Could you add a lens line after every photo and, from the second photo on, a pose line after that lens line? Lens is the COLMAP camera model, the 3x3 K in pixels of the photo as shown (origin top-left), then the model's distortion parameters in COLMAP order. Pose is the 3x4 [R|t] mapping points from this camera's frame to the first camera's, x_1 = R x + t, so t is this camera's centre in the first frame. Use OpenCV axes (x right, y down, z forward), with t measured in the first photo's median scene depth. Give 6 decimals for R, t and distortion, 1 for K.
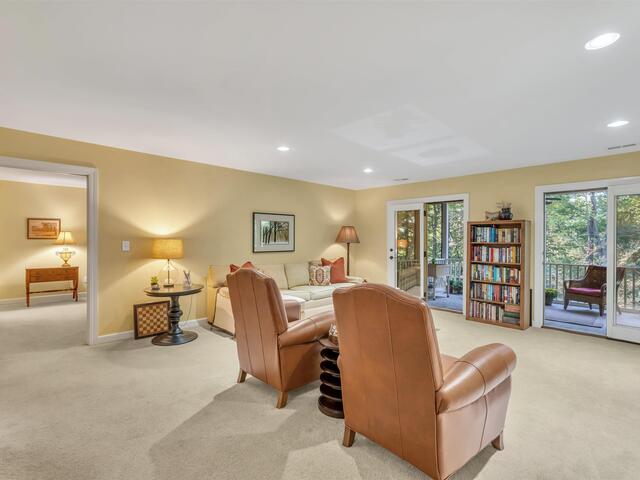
lens RADIAL K [[315.8, 0, 321.3], [0, 315.8, 239.0], [0, 0, 1]] dist [-0.004129, 0.000476]
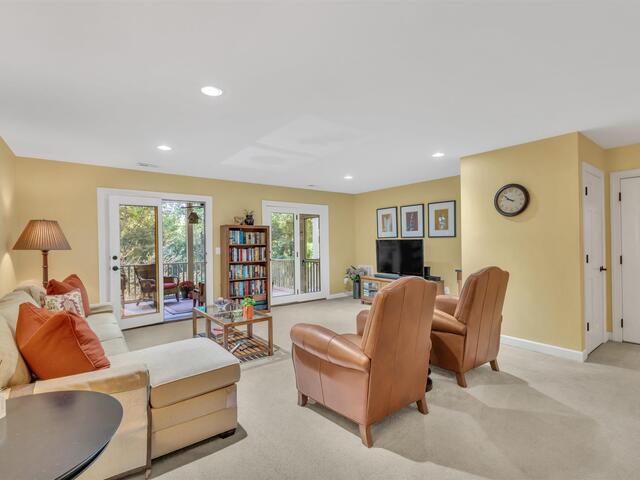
lens RADIAL K [[315.8, 0, 320.8], [0, 315.8, 243.1], [0, 0, 1]] dist [-0.004129, 0.000476]
pose [[0.110155, -0.010787, 0.993856, -0.574456], [0.007213, 0.999923, 0.010054, -0.002159], [-0.993888, 0.006061, 0.110224, 0.615632]]
